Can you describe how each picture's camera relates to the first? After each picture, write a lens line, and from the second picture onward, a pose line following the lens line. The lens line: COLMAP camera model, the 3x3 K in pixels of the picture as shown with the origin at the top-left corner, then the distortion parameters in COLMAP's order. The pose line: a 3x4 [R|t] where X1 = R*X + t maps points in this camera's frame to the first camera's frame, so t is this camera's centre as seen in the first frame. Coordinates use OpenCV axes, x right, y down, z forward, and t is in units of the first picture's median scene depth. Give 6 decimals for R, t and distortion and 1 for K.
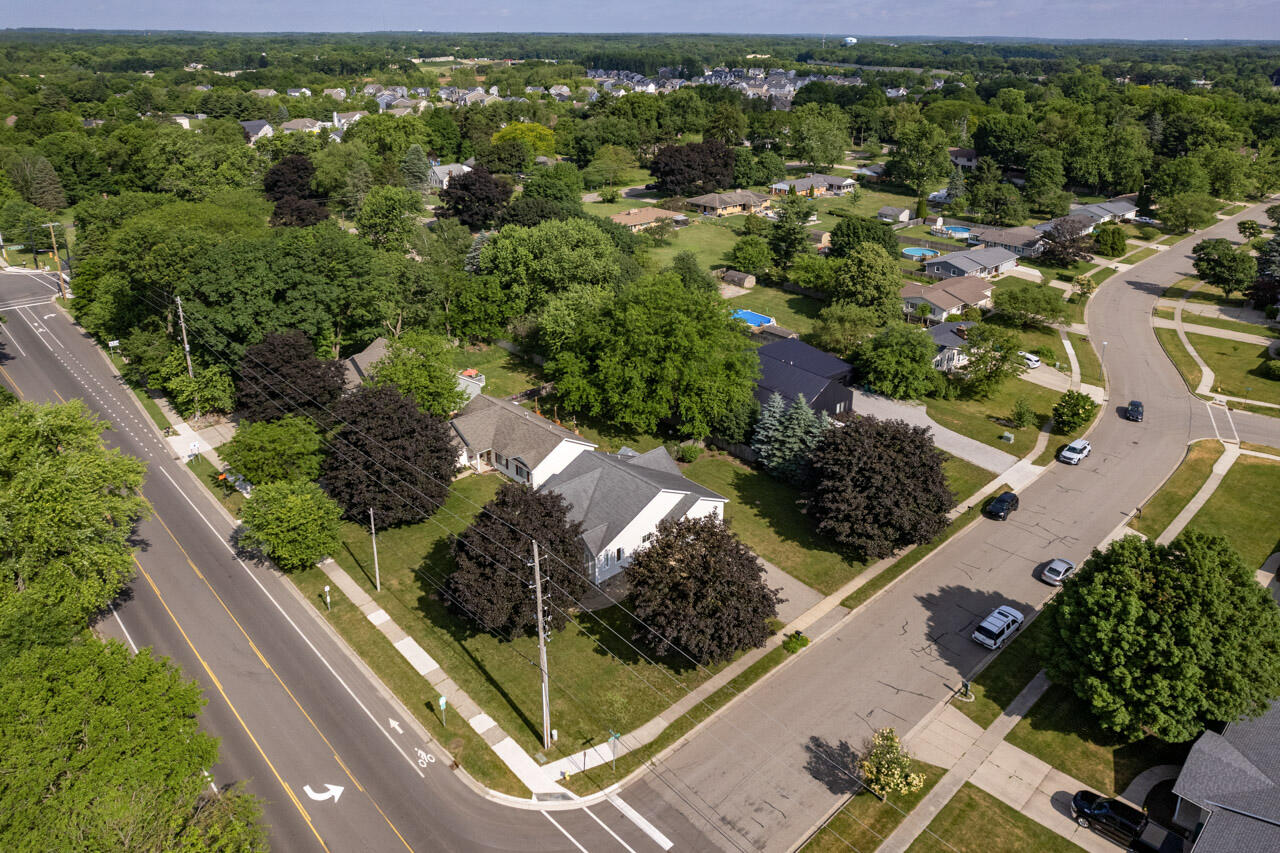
lens RADIAL K [[837.9, 0, 646.5], [0, 837.9, 426.2], [0, 0, 1]] dist [-0.030032, 0.002666]
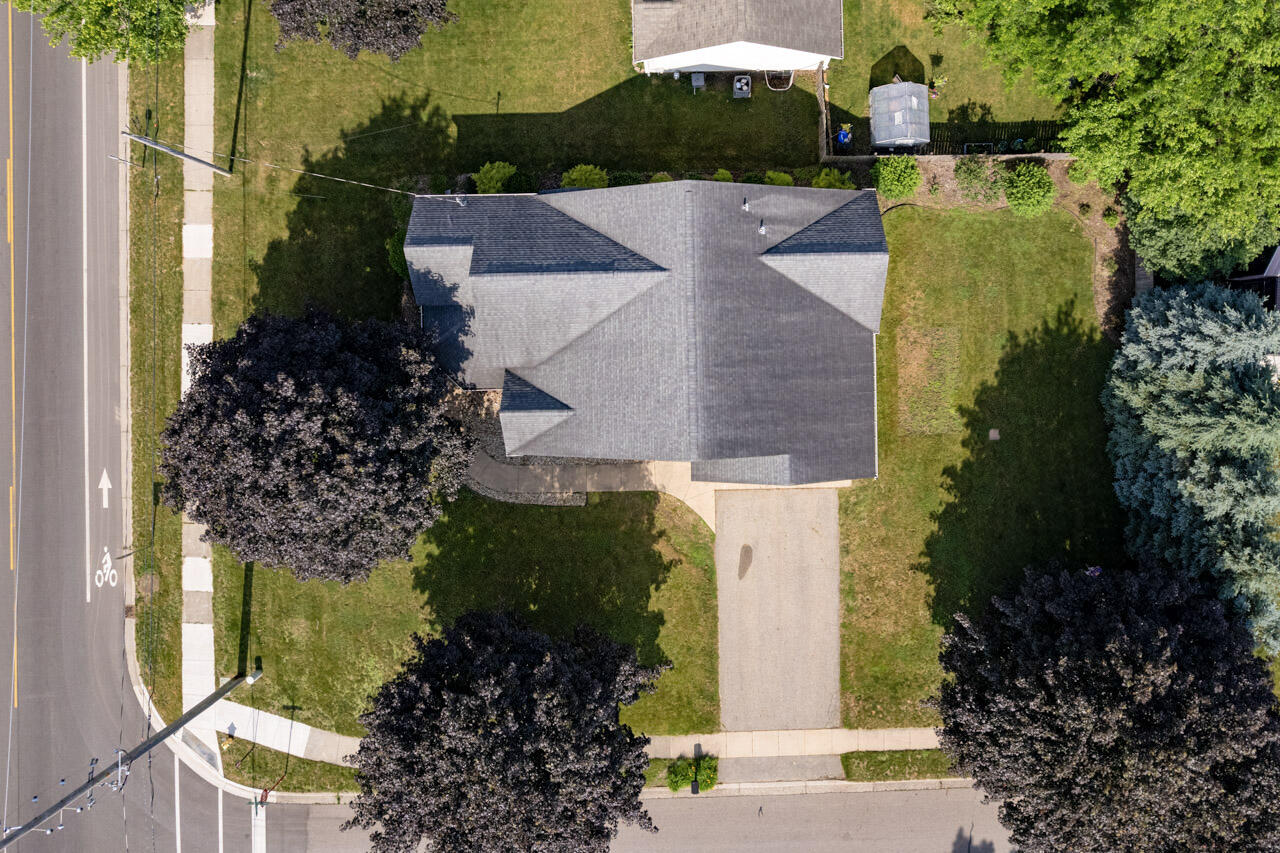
lens RADIAL K [[837.9, 0, 643.9], [0, 837.9, 426.3], [0, 0, 1]] dist [-0.030032, 0.002666]
pose [[0.734405, 0.678702, -0.003570, -0.012373], [-0.289205, 0.317691, 0.903013, -0.375232], [0.614011, -0.662145, 0.429597, 0.983117]]
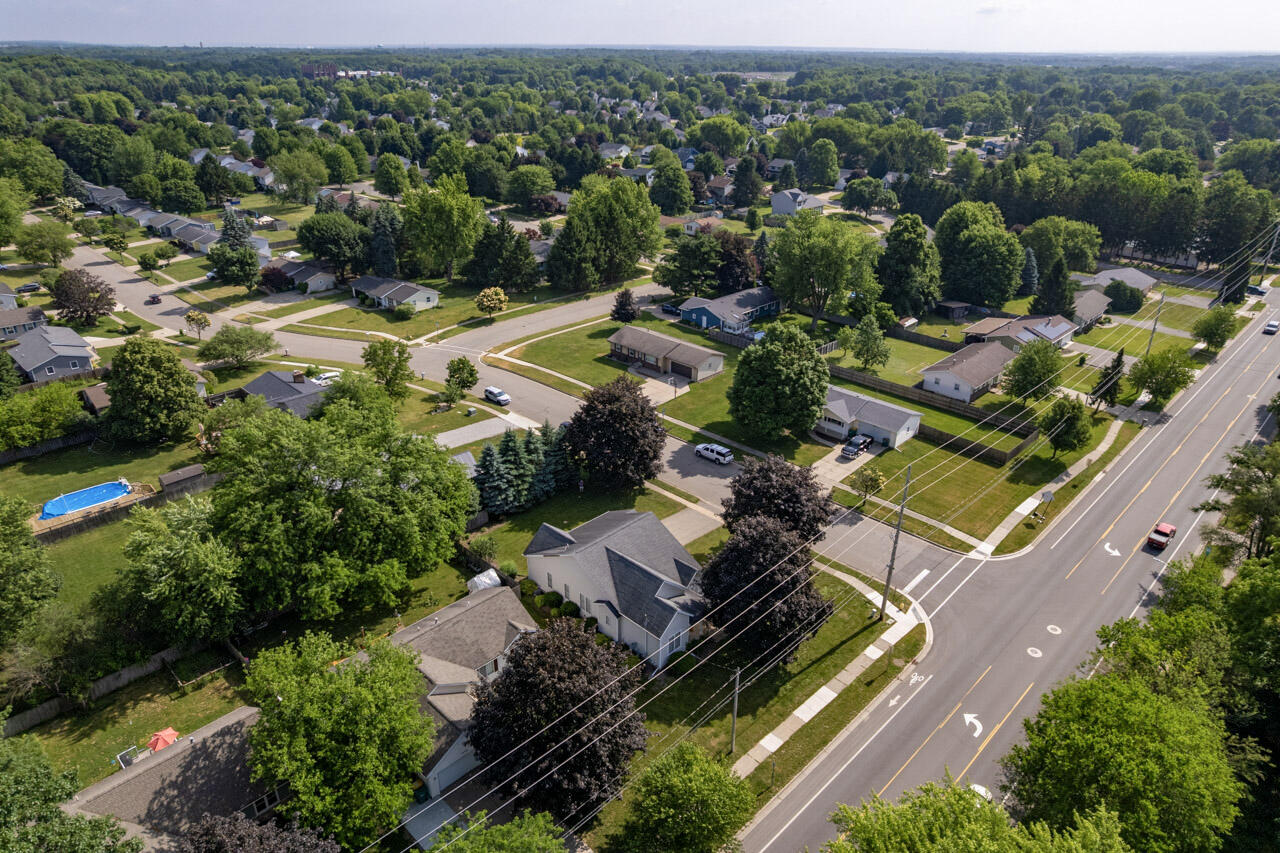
lens RADIAL K [[837.9, 0, 640.1], [0, 837.9, 430.9], [0, 0, 1]] dist [-0.030032, 0.002666]
pose [[-0.045878, -0.432111, 0.900653, -1.187243], [0.419992, 0.809701, 0.409868, -0.610919], [-0.906368, 0.397071, 0.144335, 0.974113]]
